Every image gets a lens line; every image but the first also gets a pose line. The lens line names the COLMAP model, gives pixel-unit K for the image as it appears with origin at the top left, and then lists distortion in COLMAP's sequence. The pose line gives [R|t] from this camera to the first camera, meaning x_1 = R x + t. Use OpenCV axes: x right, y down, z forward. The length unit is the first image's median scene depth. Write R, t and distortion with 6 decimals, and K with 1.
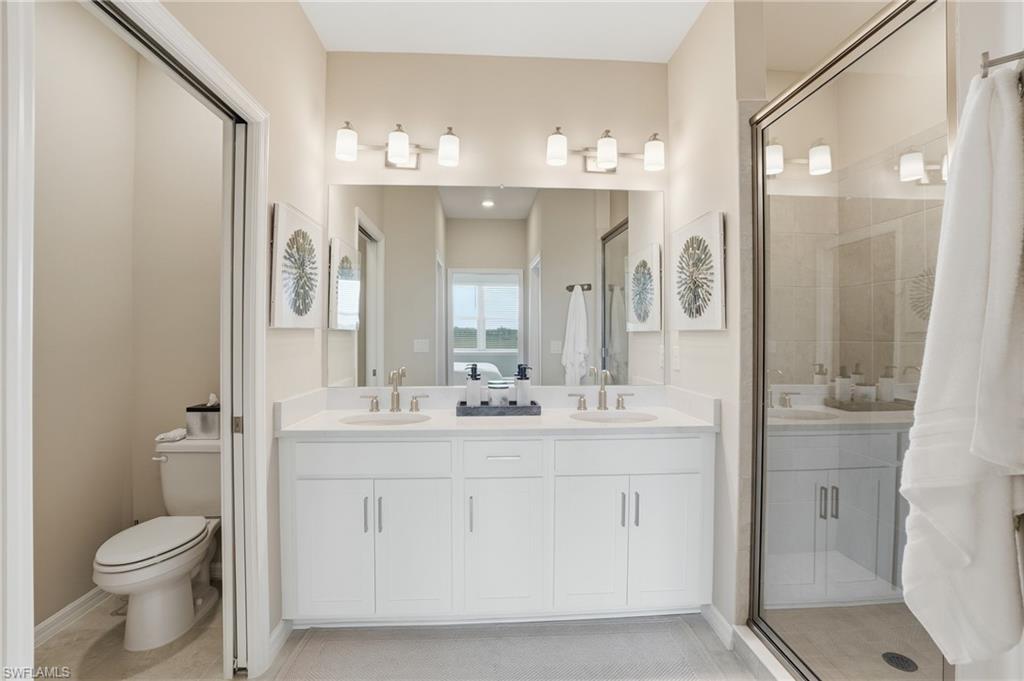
lens RADIAL K [[475.5, 0, 514.2], [0, 475.5, 338.6], [0, 0, 1]] dist [-0.075468, 0.027161]
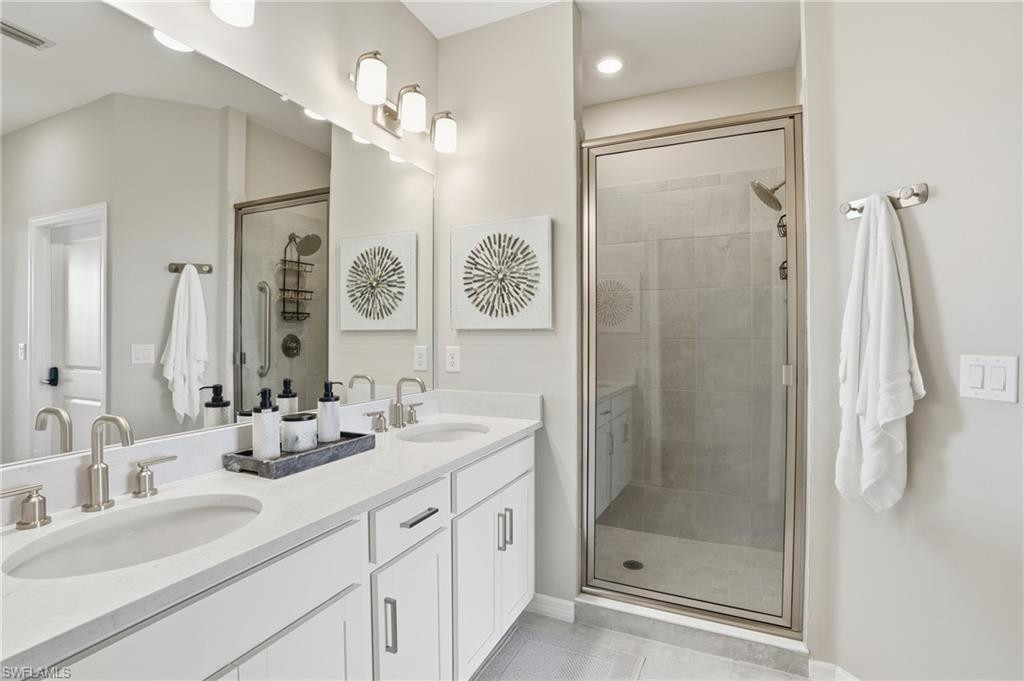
lens RADIAL K [[475.5, 0, 514.2], [0, 475.5, 338.6], [0, 0, 1]] dist [-0.075468, 0.027161]
pose [[0.476654, -0.008037, 0.879054, -0.423873], [0.009500, 0.999947, 0.003991, -0.001963], [-0.879040, 0.006449, 0.476705, 0.446914]]
